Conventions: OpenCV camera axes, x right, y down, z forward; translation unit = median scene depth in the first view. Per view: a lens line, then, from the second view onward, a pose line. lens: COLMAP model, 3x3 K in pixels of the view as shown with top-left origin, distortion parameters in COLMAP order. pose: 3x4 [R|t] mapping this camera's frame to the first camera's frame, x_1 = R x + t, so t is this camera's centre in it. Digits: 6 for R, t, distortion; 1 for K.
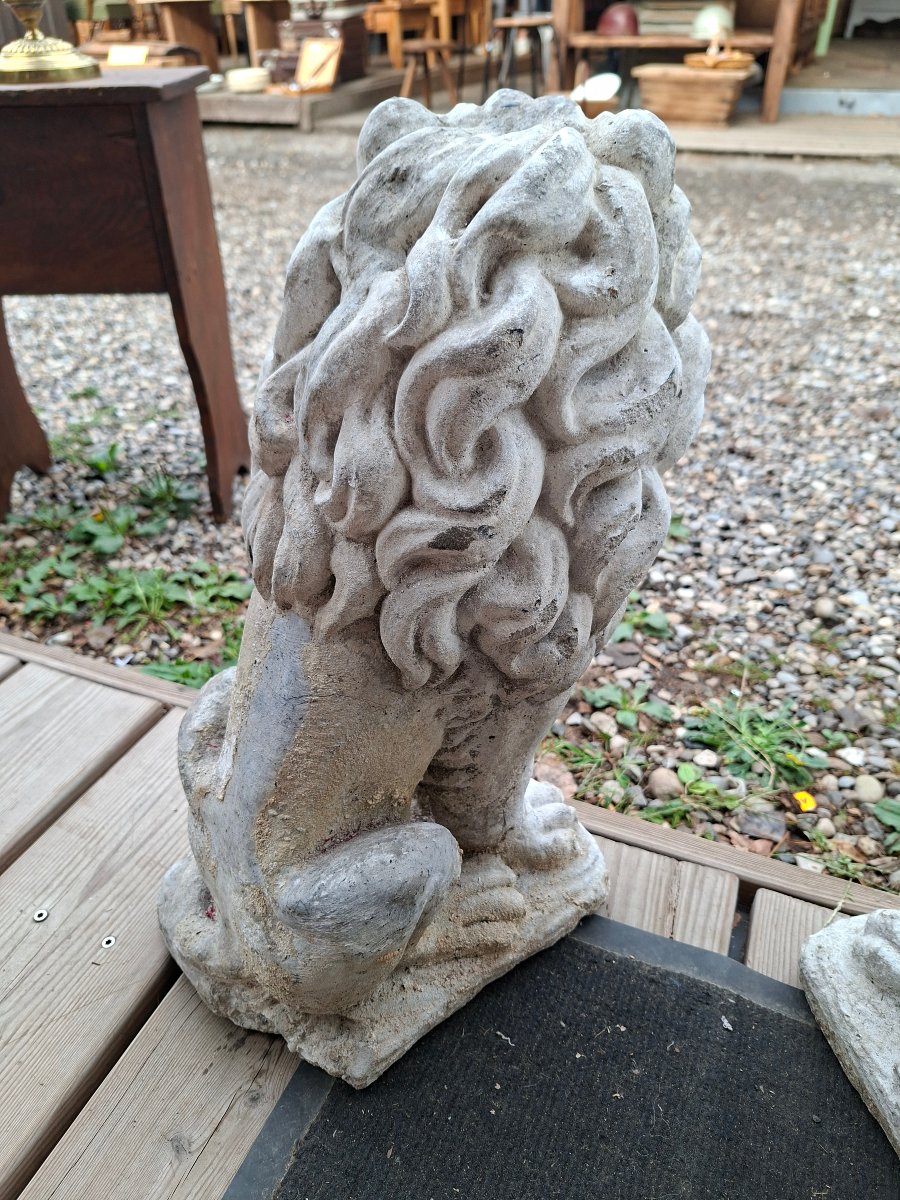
lens RADIAL K [[832.9, 0, 431.9], [0, 832.9, 576.1], [0, 0, 1]] dist [0.030987, -0.083360]
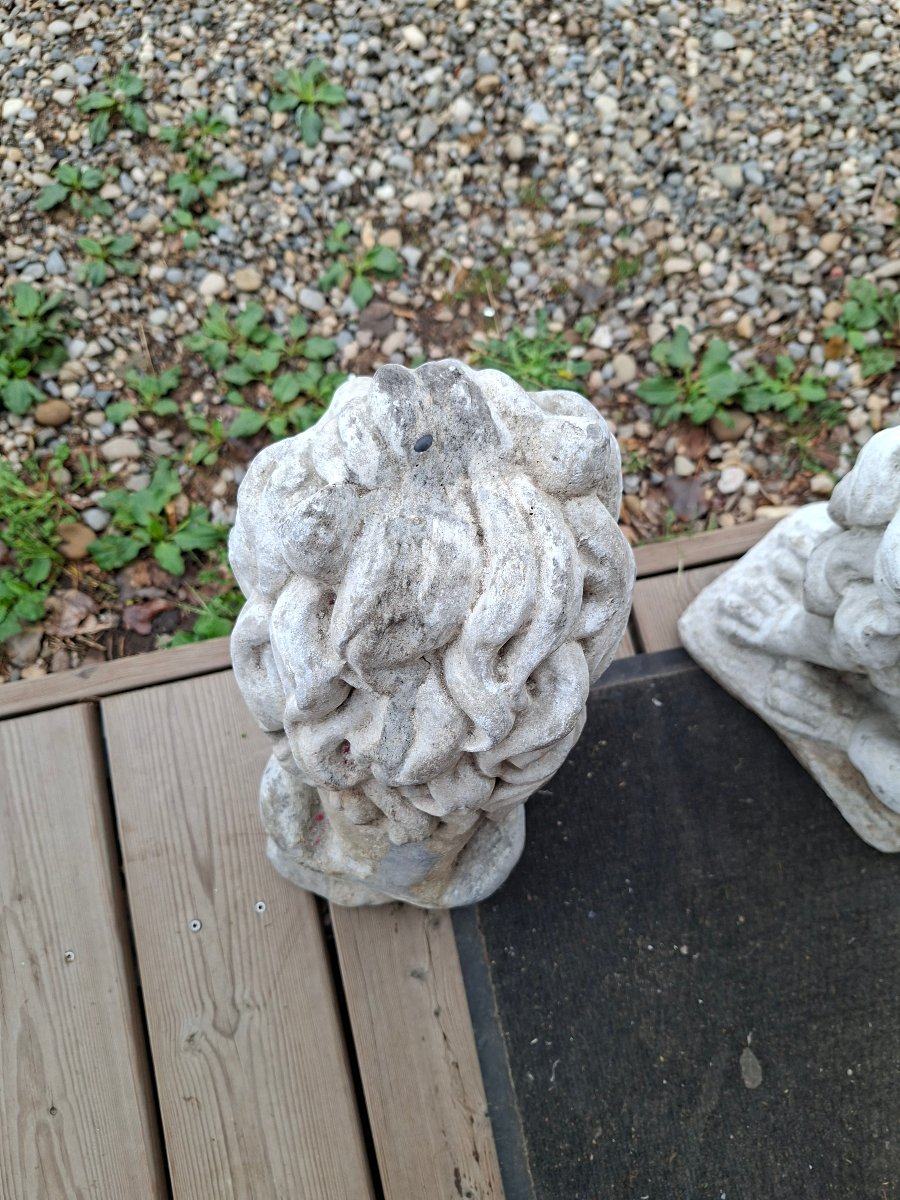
lens RADIAL K [[836.4, 0, 450.0], [0, 836.4, 600.0], [0, 0, 1]] dist [-0.005148, -0.033821]
pose [[0.804063, -0.573517, 0.156717, -0.047507], [0.294672, 0.613361, 0.732774, -0.444609], [-0.516382, -0.543016, 0.662180, 0.147729]]
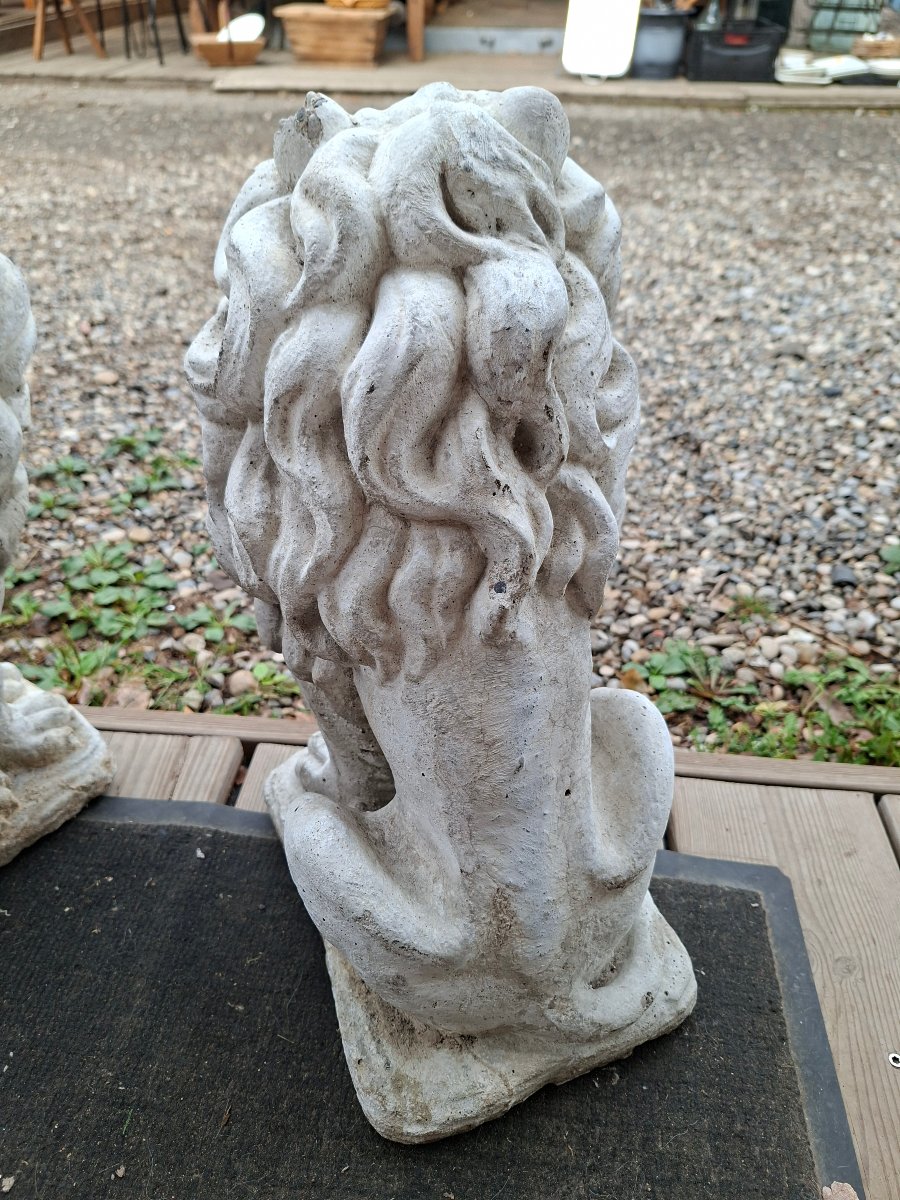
lens RADIAL K [[832.9, 0, 431.9], [0, 832.9, 576.1], [0, 0, 1]] dist [0.030987, -0.083360]
pose [[0.948525, -0.159940, 0.273348, 0.219044], [0.144309, 0.986571, 0.076501, 0.053390], [-0.281913, -0.033117, 0.958868, -0.128294]]
